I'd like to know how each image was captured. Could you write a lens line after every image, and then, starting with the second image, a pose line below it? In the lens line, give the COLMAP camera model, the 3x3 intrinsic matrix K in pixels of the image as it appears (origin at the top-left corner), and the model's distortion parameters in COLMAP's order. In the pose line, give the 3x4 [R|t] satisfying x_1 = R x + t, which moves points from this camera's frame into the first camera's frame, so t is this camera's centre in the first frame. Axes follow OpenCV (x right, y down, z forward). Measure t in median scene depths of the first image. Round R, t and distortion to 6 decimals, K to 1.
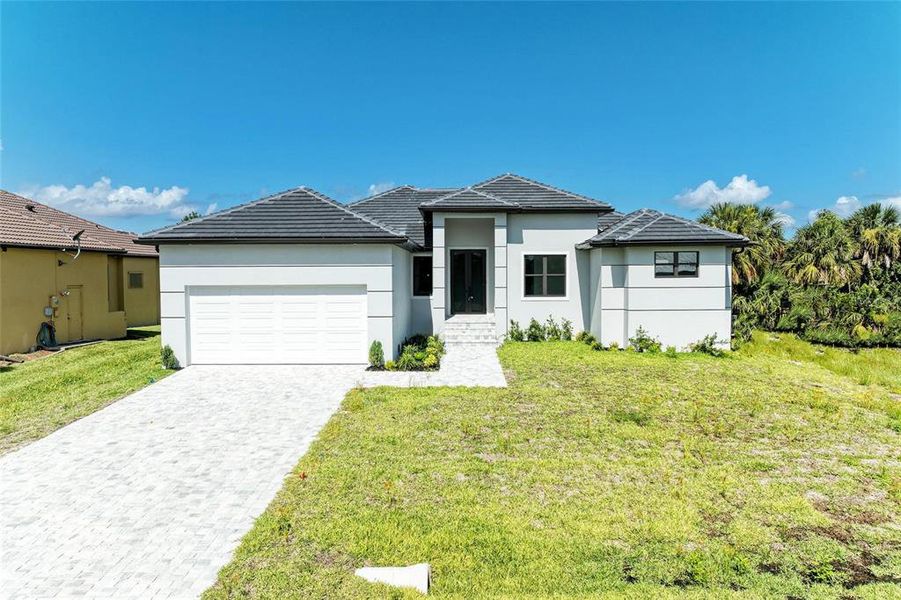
lens RADIAL K [[523.4, 0, 481.2], [0, 523.4, 299.7], [0, 0, 1]] dist [-0.004363, -0.002706]
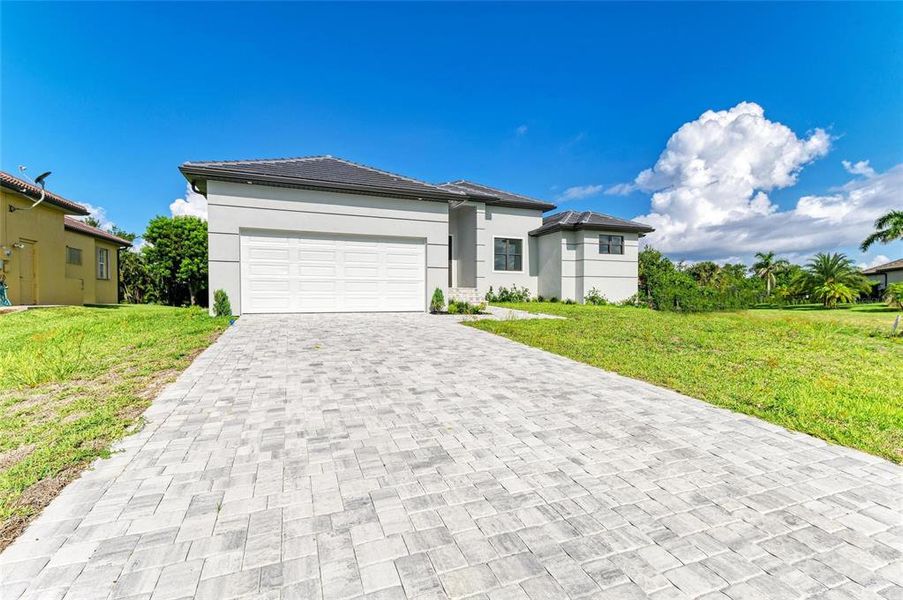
lens RADIAL K [[358.0, 0, 453.2], [0, 358.0, 303.2], [0, 0, 1]] dist [0.014328, -0.000421]
pose [[0.946116, -0.004679, 0.323794, -0.315795], [0.008808, 0.999898, -0.011287, 0.090188], [-0.323708, 0.013531, 0.946060, 0.211038]]
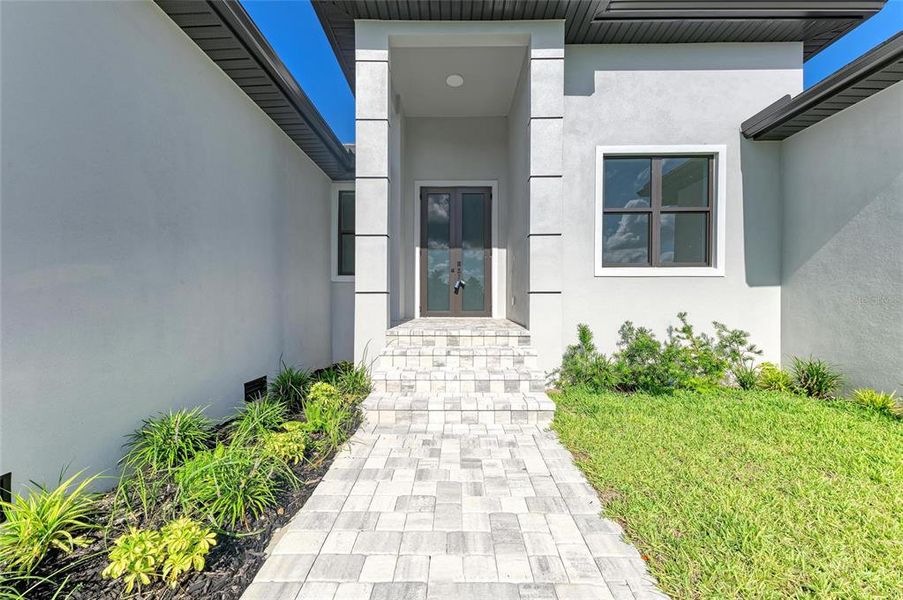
lens RADIAL K [[358.0, 0, 453.2], [0, 358.0, 303.2], [0, 0, 1]] dist [0.014328, -0.000421]
pose [[0.998986, -0.000465, -0.045029, -0.014613], [-0.000515, 0.999763, -0.021751, 0.028677], [0.045028, 0.021752, 0.998749, 0.778634]]
